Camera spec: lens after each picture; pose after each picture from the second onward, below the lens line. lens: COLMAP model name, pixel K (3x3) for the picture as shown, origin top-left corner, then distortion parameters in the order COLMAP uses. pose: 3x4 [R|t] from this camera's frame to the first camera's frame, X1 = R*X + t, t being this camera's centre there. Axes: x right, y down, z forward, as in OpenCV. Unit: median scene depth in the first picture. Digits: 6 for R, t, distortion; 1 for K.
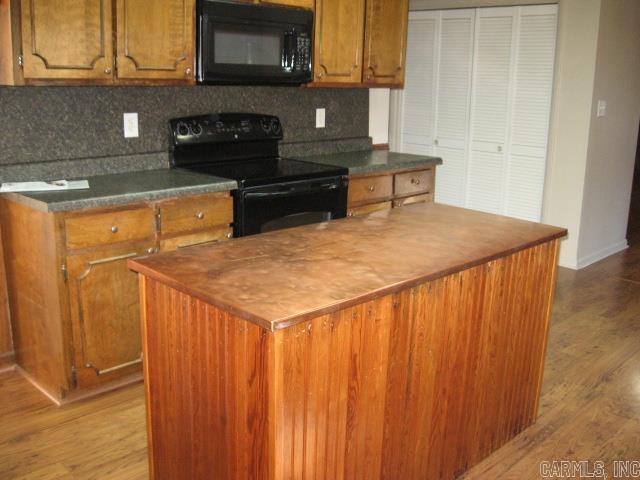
lens RADIAL K [[676.5, 0, 320.0], [0, 676.5, 240.0], [0, 0, 1]] dist [-0.126864, 0.040250]
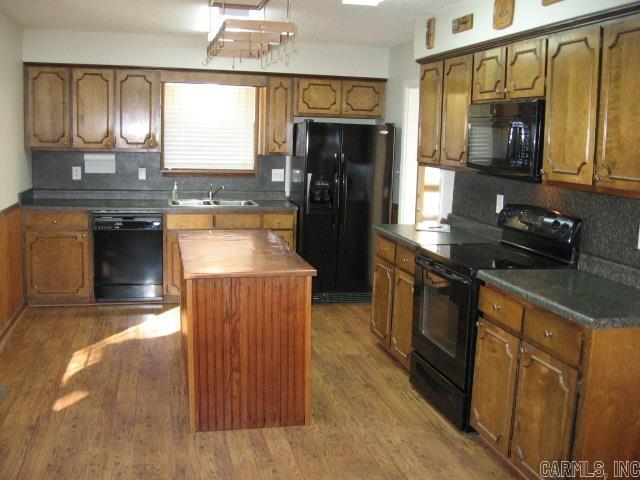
lens RADIAL K [[676.5, 0, 320.0], [0, 676.5, 240.0], [0, 0, 1]] dist [-0.126864, 0.040250]
pose [[-0.522380, 0.094821, -0.847424, 0.859540], [-0.240757, 0.936963, 0.253250, -0.303933], [0.818019, 0.336317, -0.466622, 1.170053]]
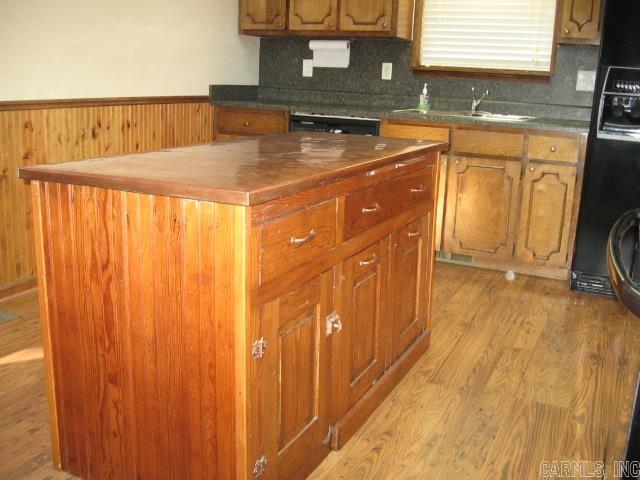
lens RADIAL K [[676.5, 0, 320.0], [0, 676.5, 240.0], [0, 0, 1]] dist [-0.126864, 0.040250]
pose [[-0.941051, 0.024492, -0.337378, 0.205641], [-0.135305, 0.886857, 0.441788, -0.179165], [0.310026, 0.461394, -0.831264, 1.077699]]
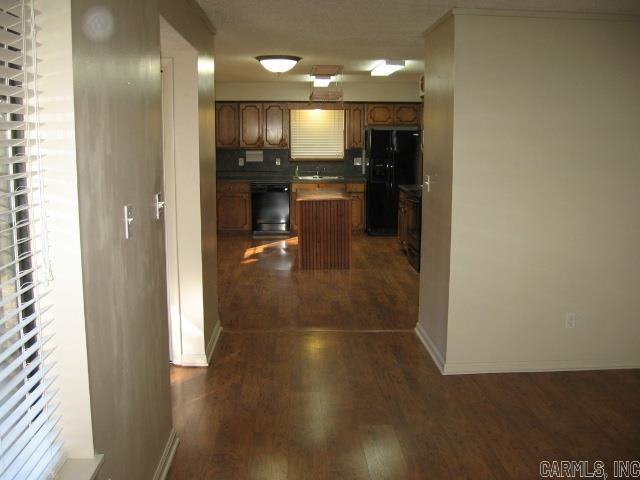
lens RADIAL K [[676.5, 0, 320.0], [0, 676.5, 240.0], [0, 0, 1]] dist [-0.126864, 0.040250]
pose [[-0.679048, 0.090928, -0.728441, 1.660472], [-0.187211, 0.938039, 0.291608, -0.488439], [0.709821, 0.334388, -0.619950, 1.988162]]
